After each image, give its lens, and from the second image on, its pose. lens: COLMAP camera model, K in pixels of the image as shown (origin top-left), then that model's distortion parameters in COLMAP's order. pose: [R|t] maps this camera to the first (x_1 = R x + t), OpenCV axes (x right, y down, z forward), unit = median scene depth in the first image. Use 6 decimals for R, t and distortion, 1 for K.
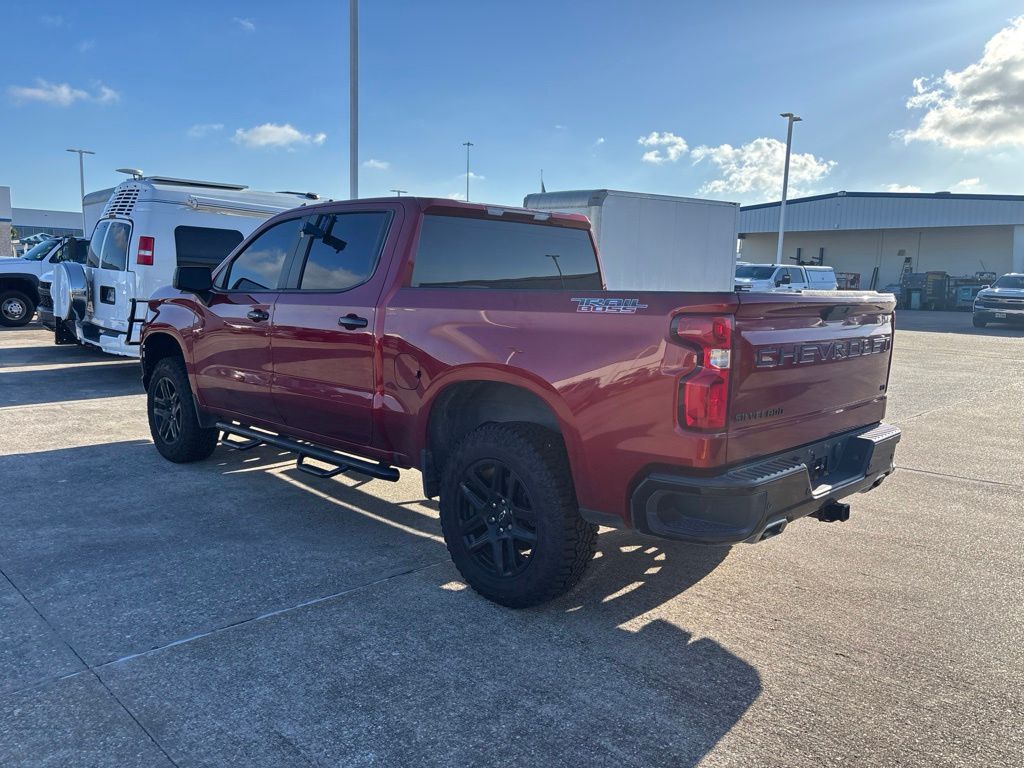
lens RADIAL K [[757.7, 0, 519.9], [0, 757.7, 404.0], [0, 0, 1]] dist [0.048234, -0.052271]
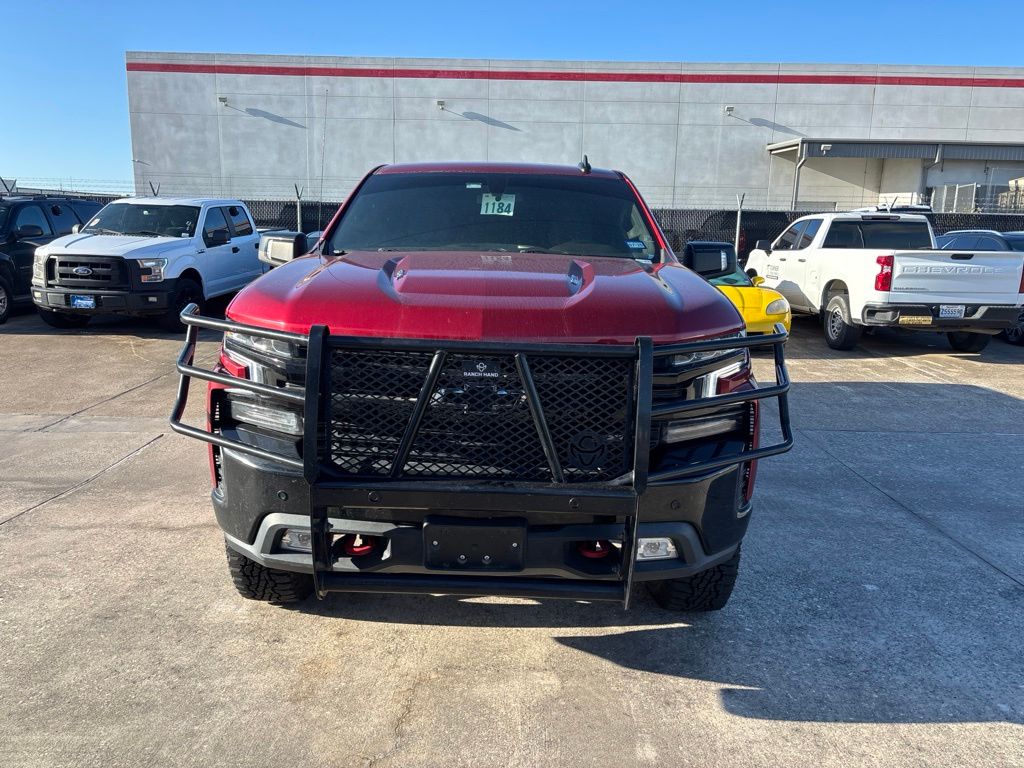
lens RADIAL K [[783.2, 0, 480.5], [0, 783.2, 386.6], [0, 0, 1]] dist [0.051562, -0.059674]
pose [[-0.671058, -0.177805, 0.719768, -1.065467], [0.080877, 0.947468, 0.309457, -0.379313], [-0.736980, 0.265876, -0.621426, 2.081915]]
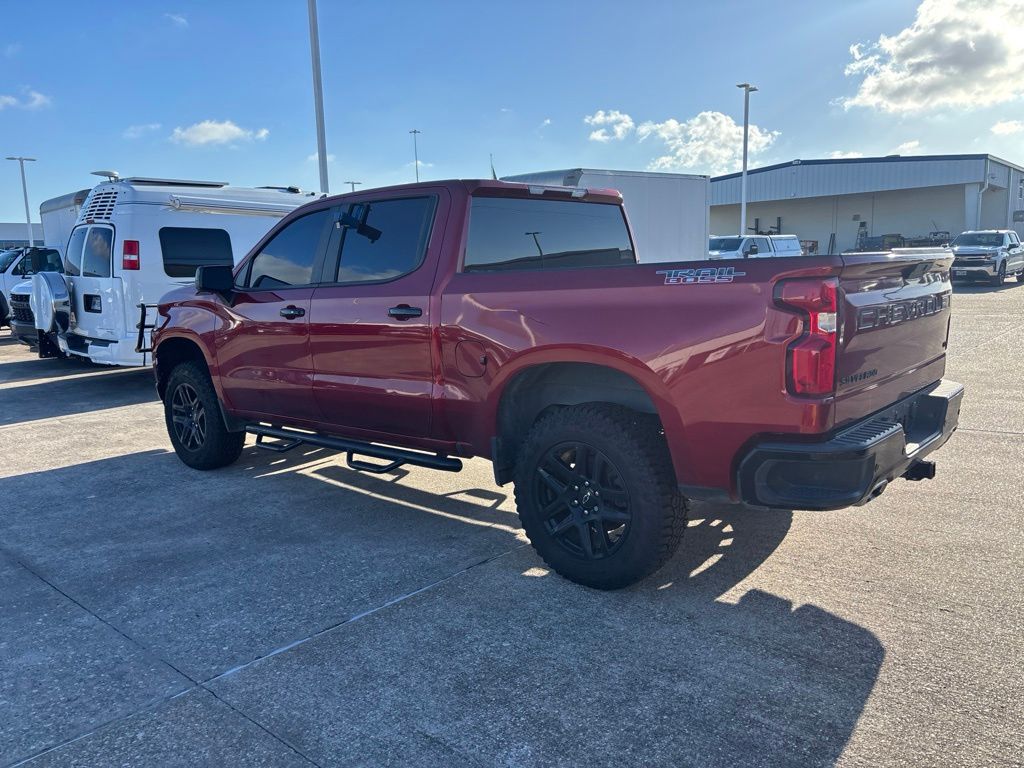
lens RADIAL K [[757.7, 0, 519.9], [0, 757.7, 404.0], [0, 0, 1]] dist [0.048234, -0.052271]
pose [[0.996764, -0.066332, 0.045404, -0.121557], [0.065479, 0.997653, 0.020012, 0.000258], [-0.046625, -0.016975, 0.998768, 0.017456]]
